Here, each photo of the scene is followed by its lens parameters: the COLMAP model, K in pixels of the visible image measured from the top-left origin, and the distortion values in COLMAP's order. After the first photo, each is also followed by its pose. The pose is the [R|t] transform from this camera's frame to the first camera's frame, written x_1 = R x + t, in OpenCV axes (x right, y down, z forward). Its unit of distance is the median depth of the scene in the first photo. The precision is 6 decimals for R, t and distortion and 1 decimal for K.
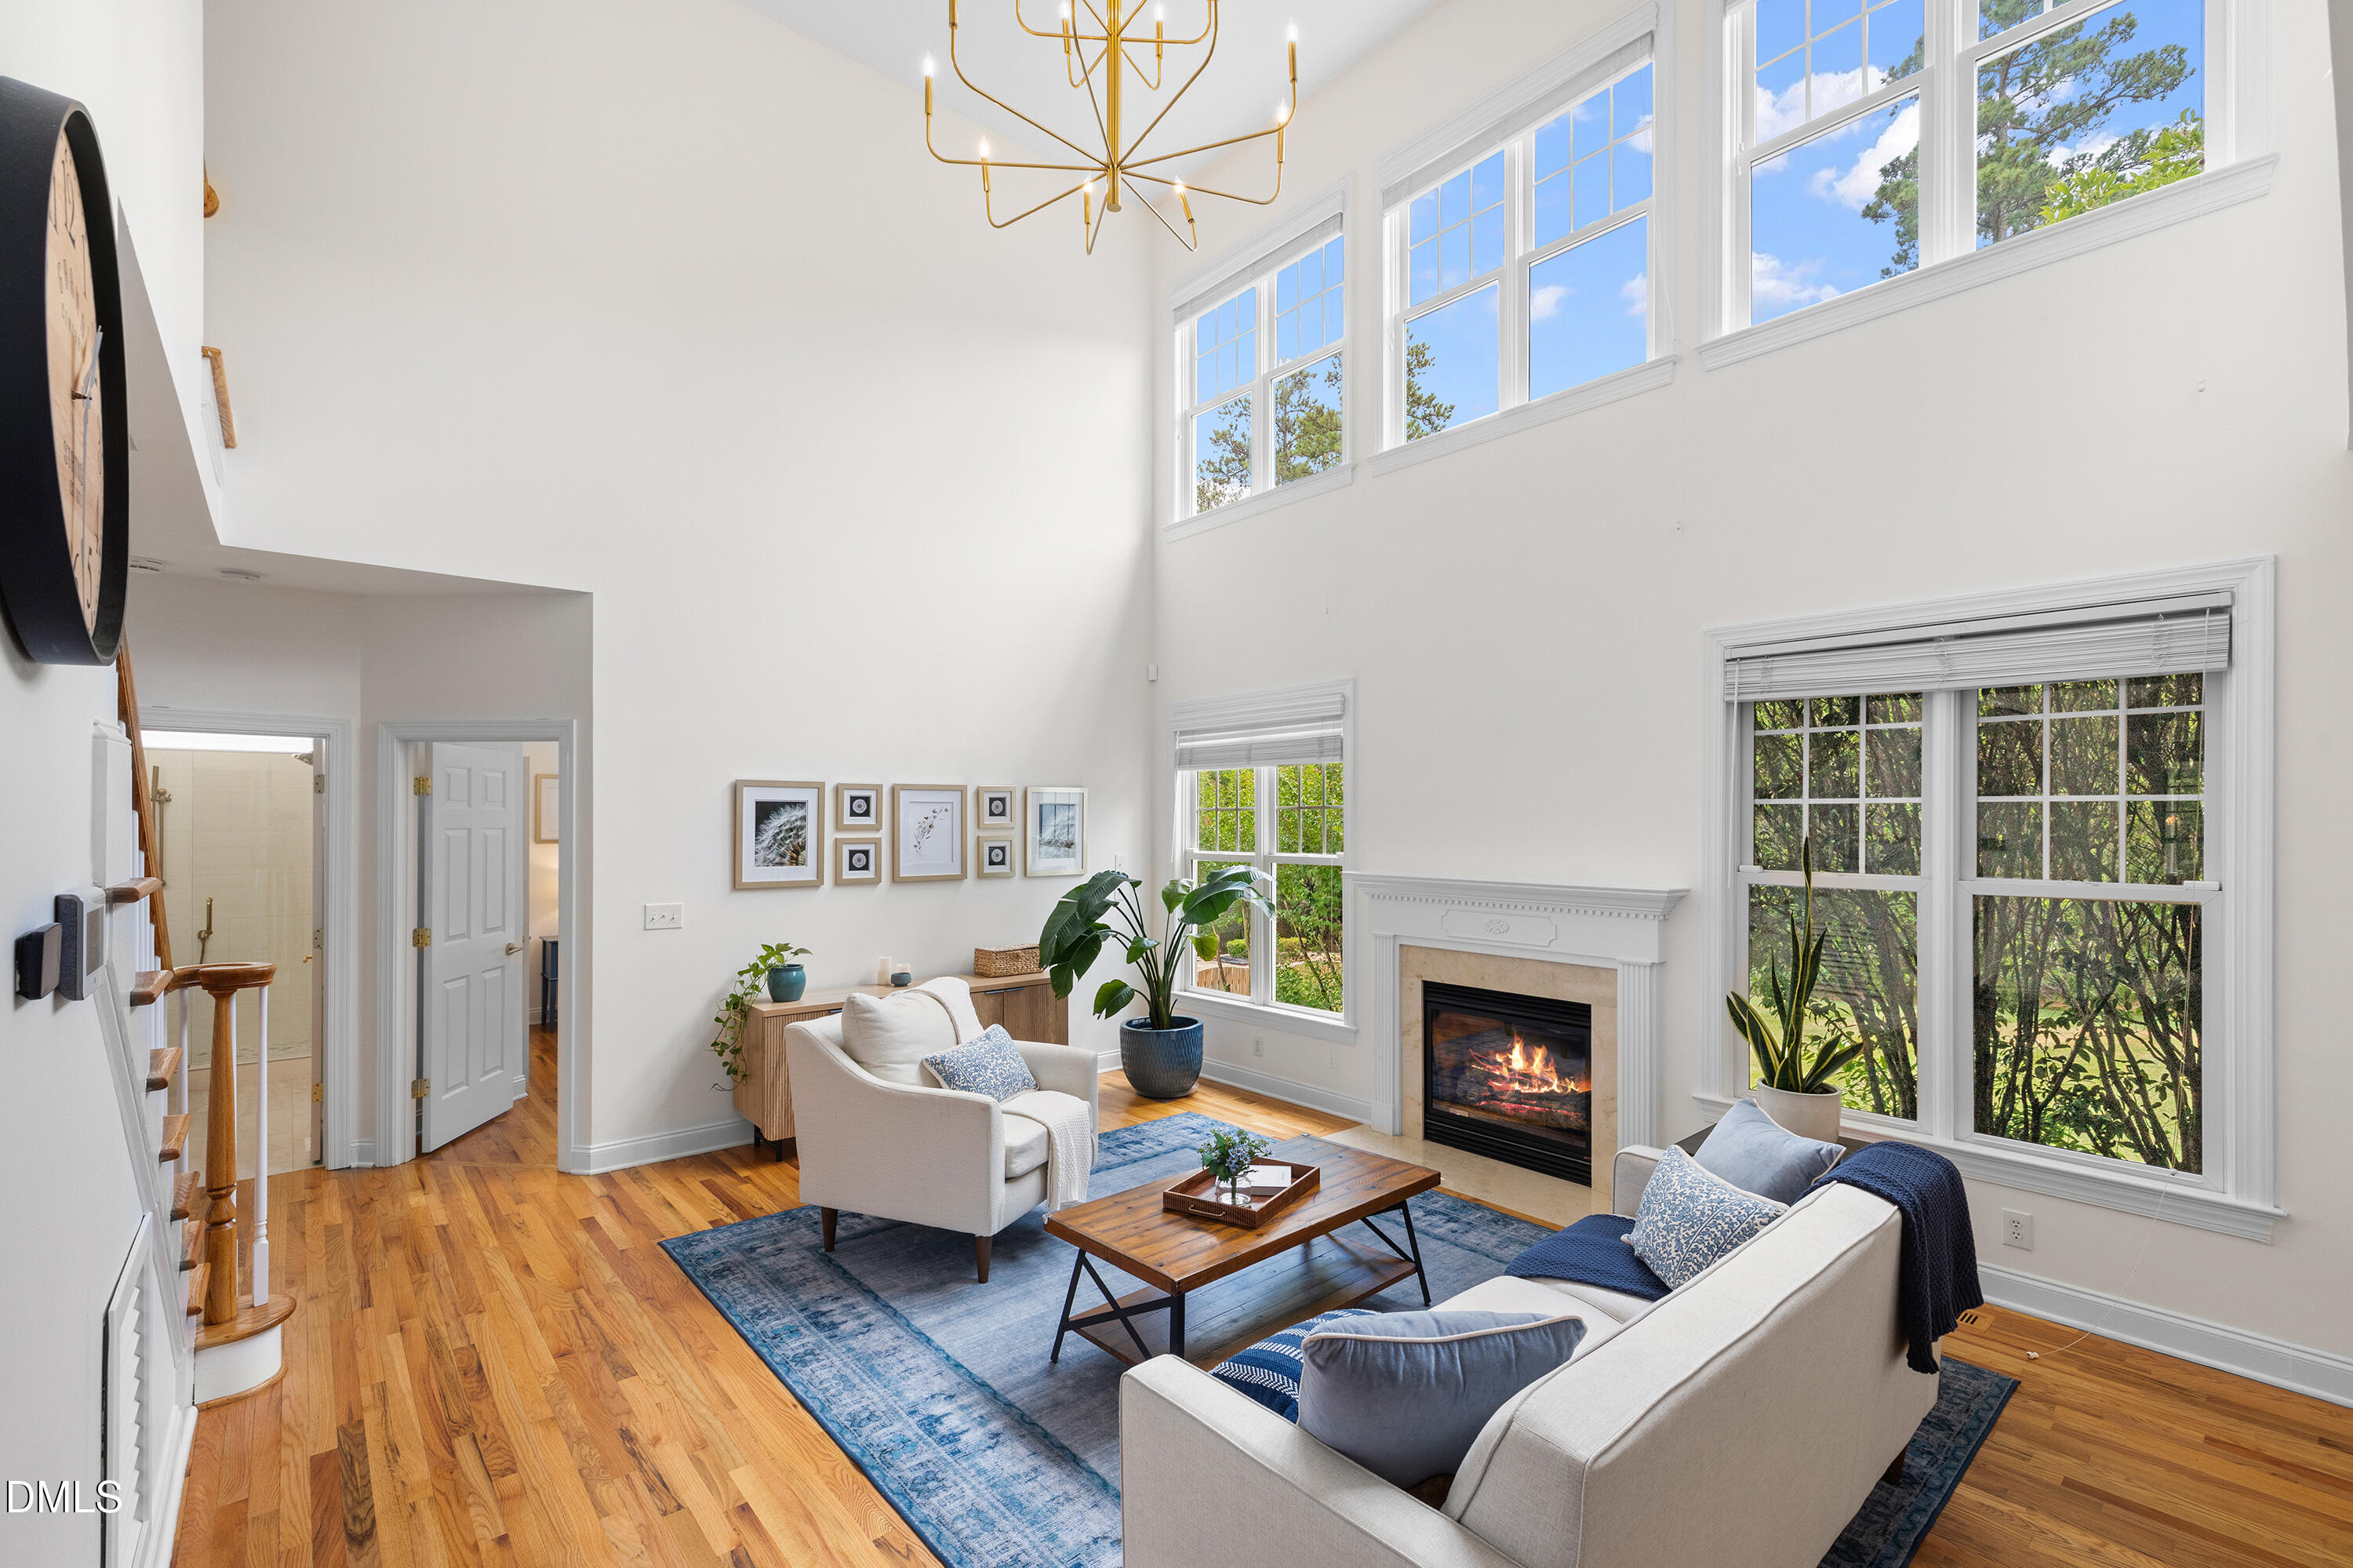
lens RADIAL K [[1018.7, 0, 1171.5], [0, 1018.7, 844.2], [0, 0, 1]] dist [0.000970, -0.000393]
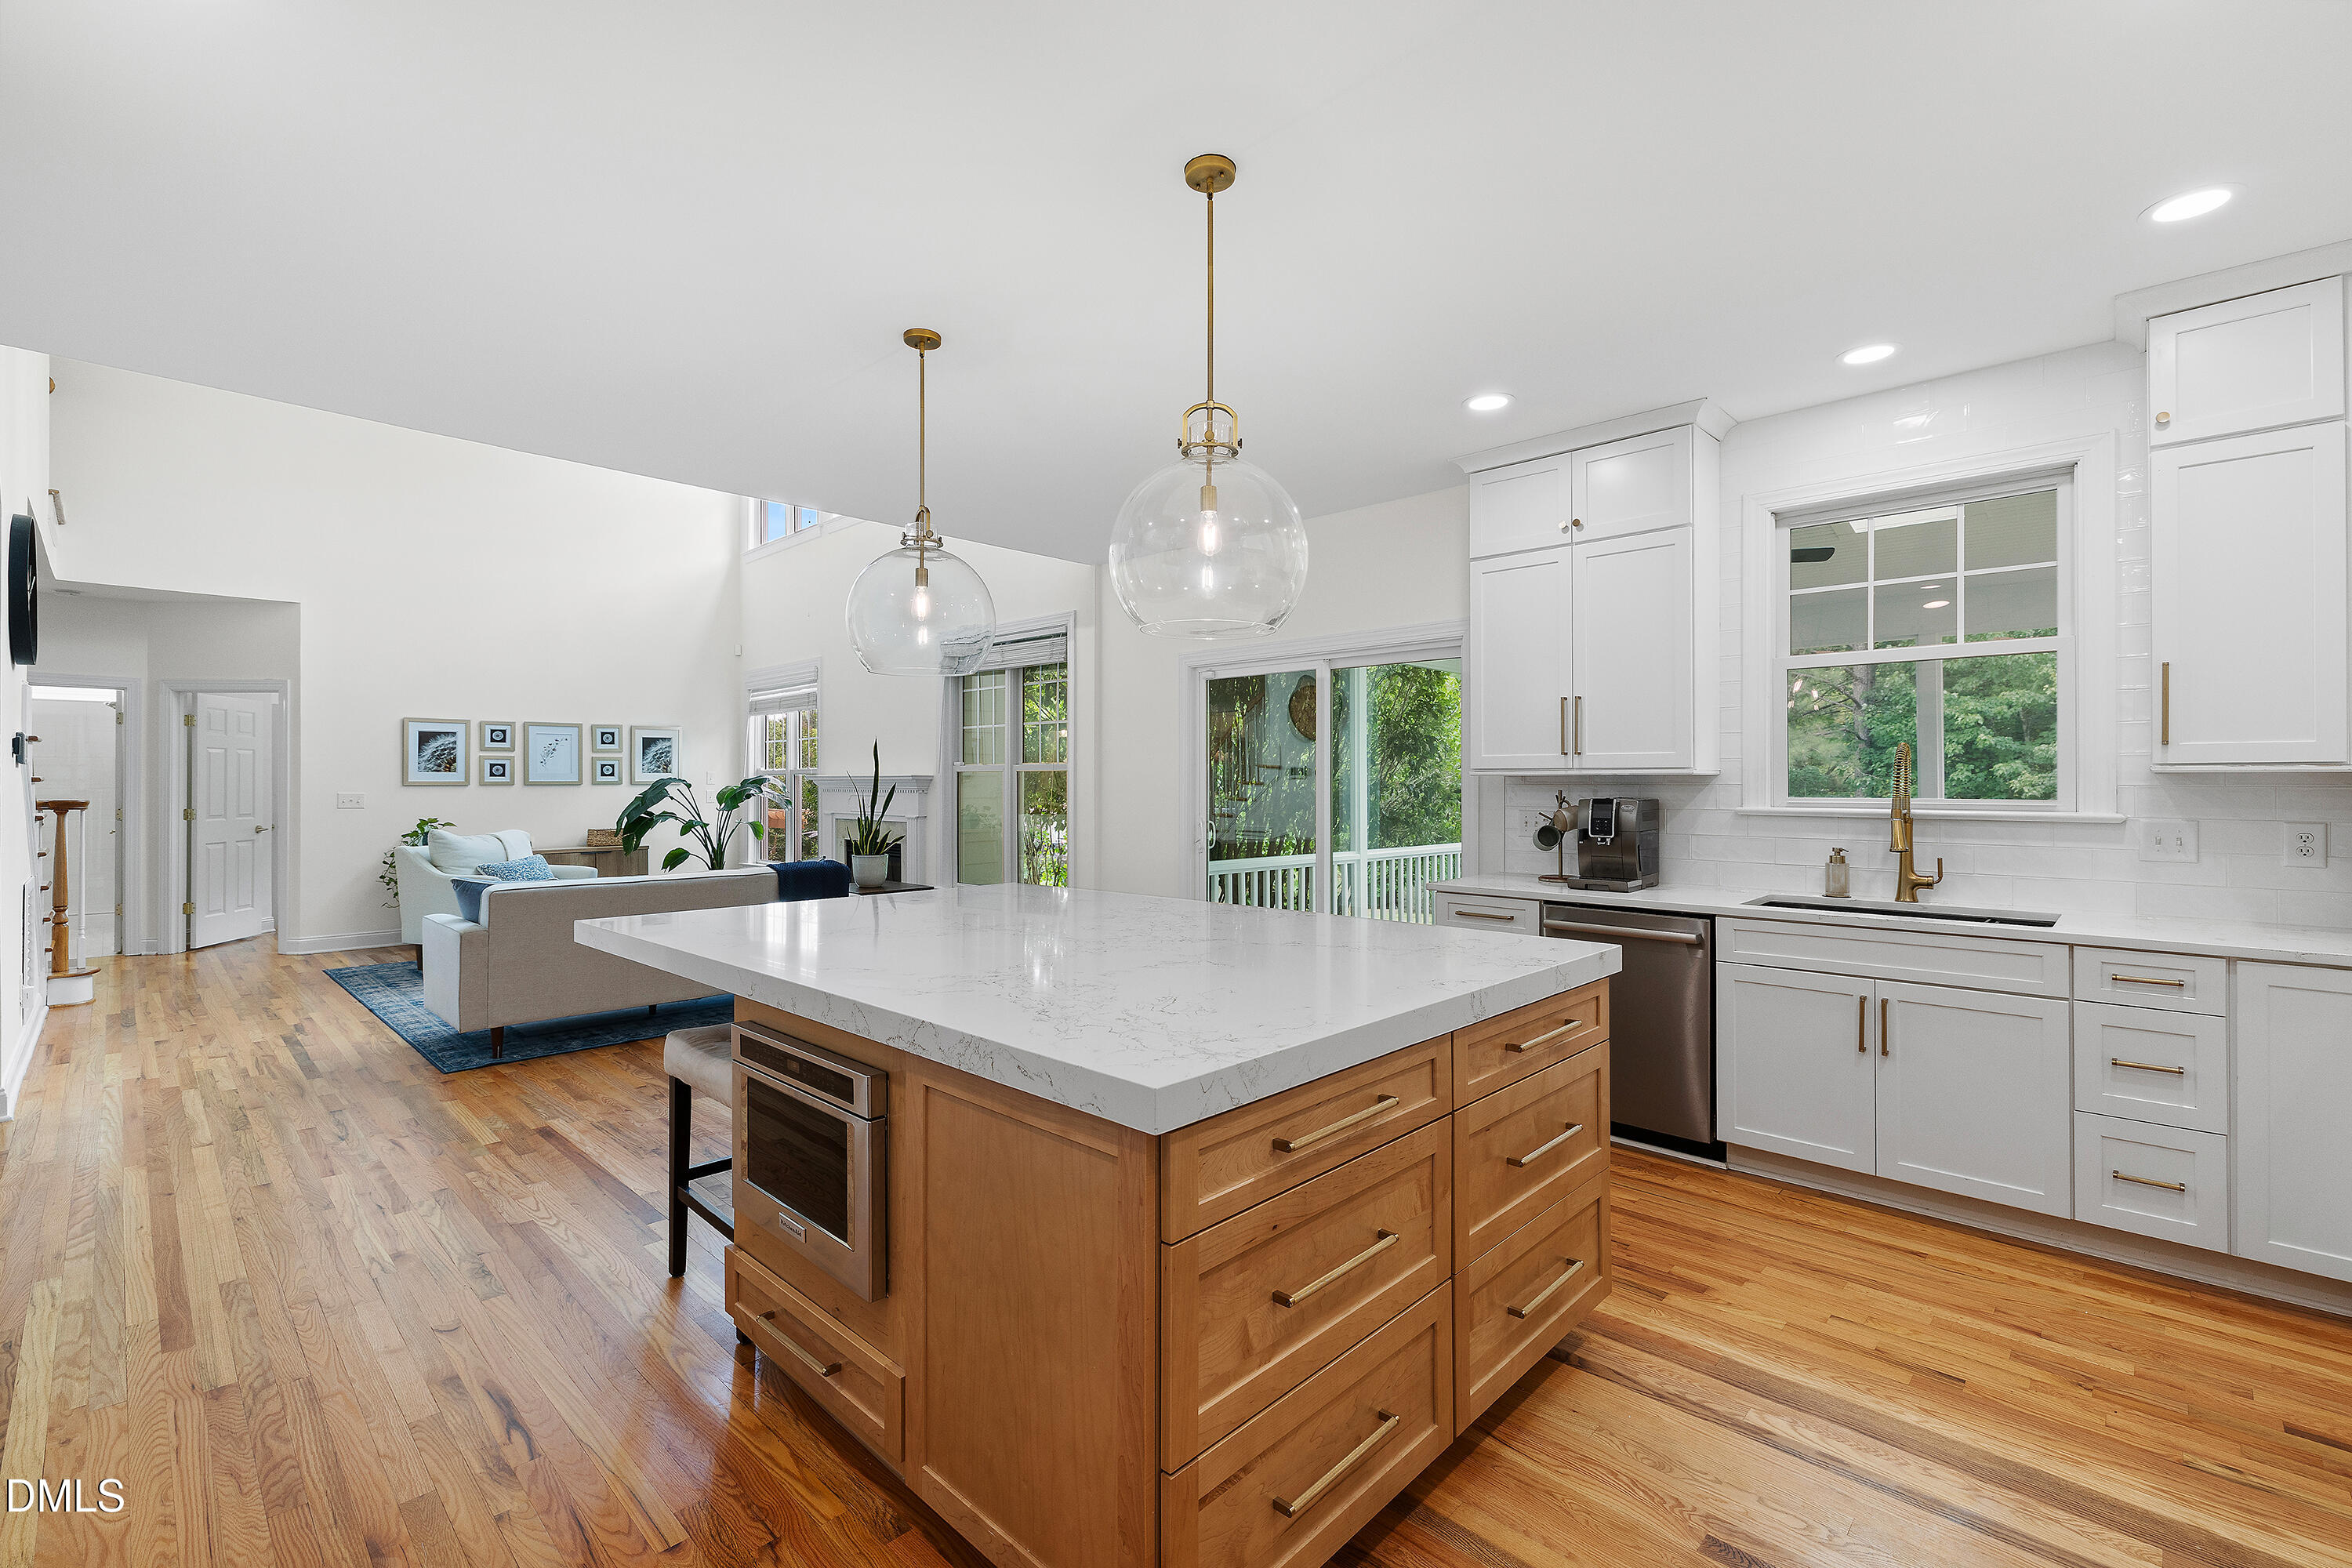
lens RADIAL K [[1018.3, 0, 1170.5], [0, 1018.3, 802.0], [0, 0, 1]] dist [0.000970, -0.000393]
pose [[0.995765, -0.005404, 0.091772, 0.618819], [0.005694, 0.999980, -0.002897, 0.080197], [-0.091754, 0.003407, 0.995776, -0.699012]]
